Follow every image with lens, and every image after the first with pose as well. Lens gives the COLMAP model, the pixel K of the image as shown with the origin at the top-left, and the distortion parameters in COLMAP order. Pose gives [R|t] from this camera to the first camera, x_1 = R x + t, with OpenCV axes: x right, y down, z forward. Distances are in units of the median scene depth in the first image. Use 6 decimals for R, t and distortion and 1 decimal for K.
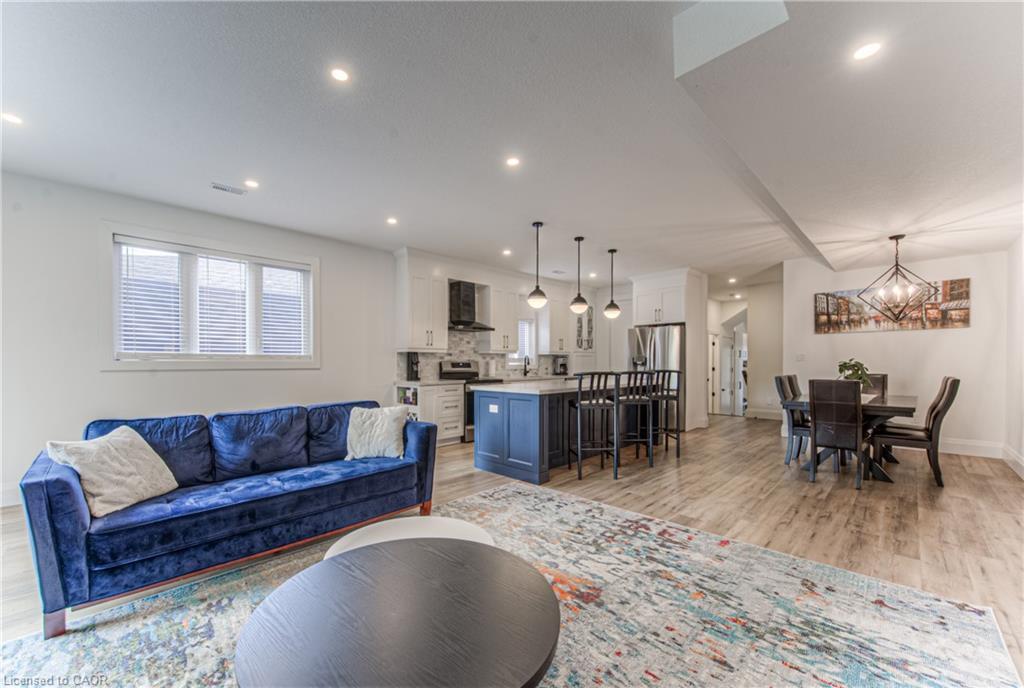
lens RADIAL K [[401.9, 0, 489.0], [0, 401.9, 363.5], [0, 0, 1]] dist [-0.001386, -0.000364]
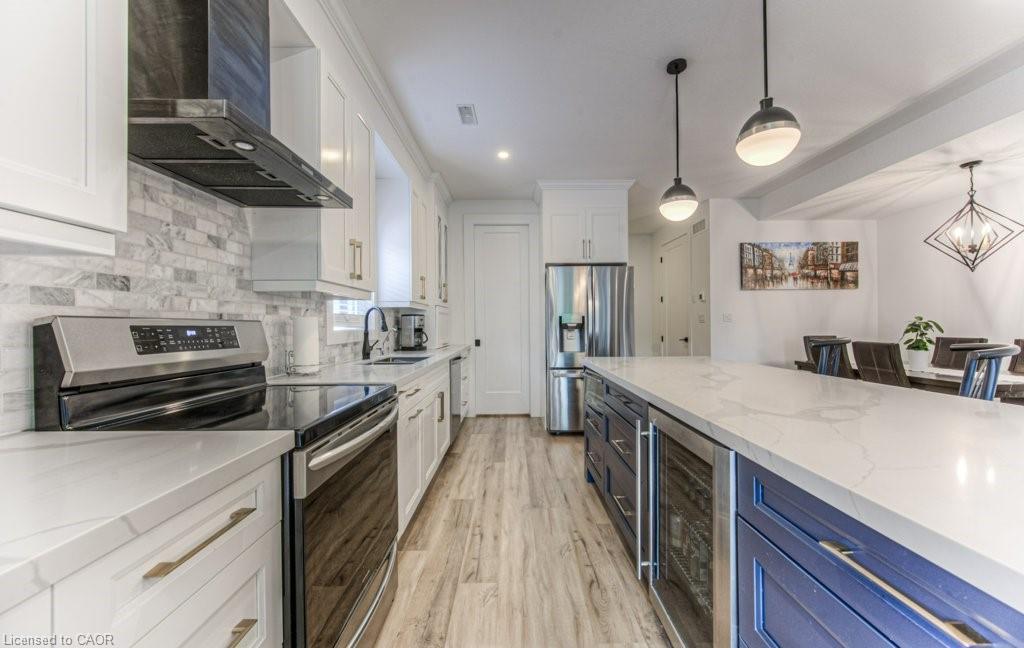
lens RADIAL K [[382.6, 0, 516.4], [0, 382.6, 324.0], [0, 0, 1]] dist [-0.006249, 0.000036]
pose [[0.678198, -0.000893, 0.734878, -0.197348], [0.008837, 0.999937, -0.006940, 0.000546], [-0.734826, 0.011201, 0.678164, 1.449110]]
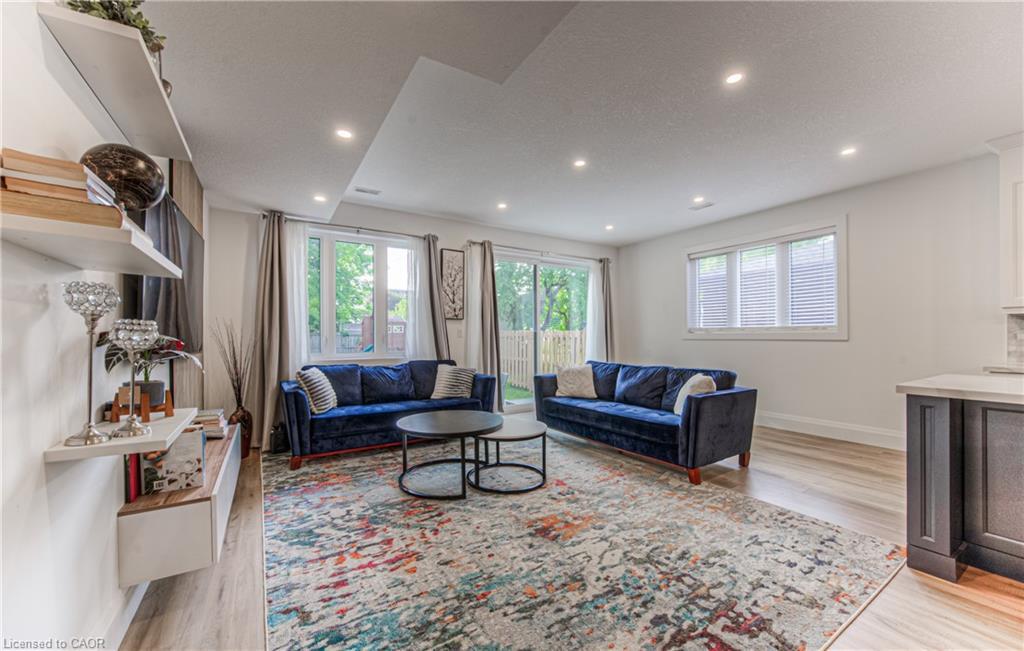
lens RADIAL K [[388.9, 0, 512.0], [0, 388.9, 337.6], [0, 0, 1]] dist [-0.000026, 0.000015]
pose [[-0.196867, 0.007049, -0.980405, 0.838863], [0.003734, 0.999972, 0.006440, -0.002388], [0.980423, -0.002393, -0.196888, 0.685820]]
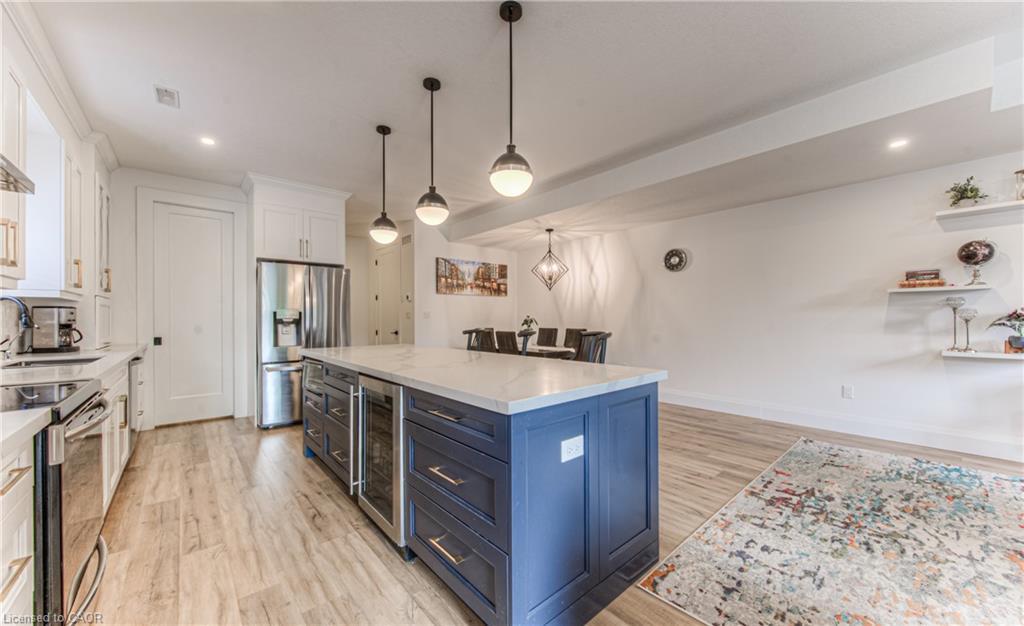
lens RADIAL K [[380.8, 0, 517.7], [0, 380.8, 317.1], [0, 0, 1]] dist [-0.004605, -0.000356]
pose [[0.033943, 0.006979, 0.999399, -0.415896], [0.007693, 0.999944, -0.007244, 0.001029], [-0.999394, 0.007934, 0.033887, 1.340474]]
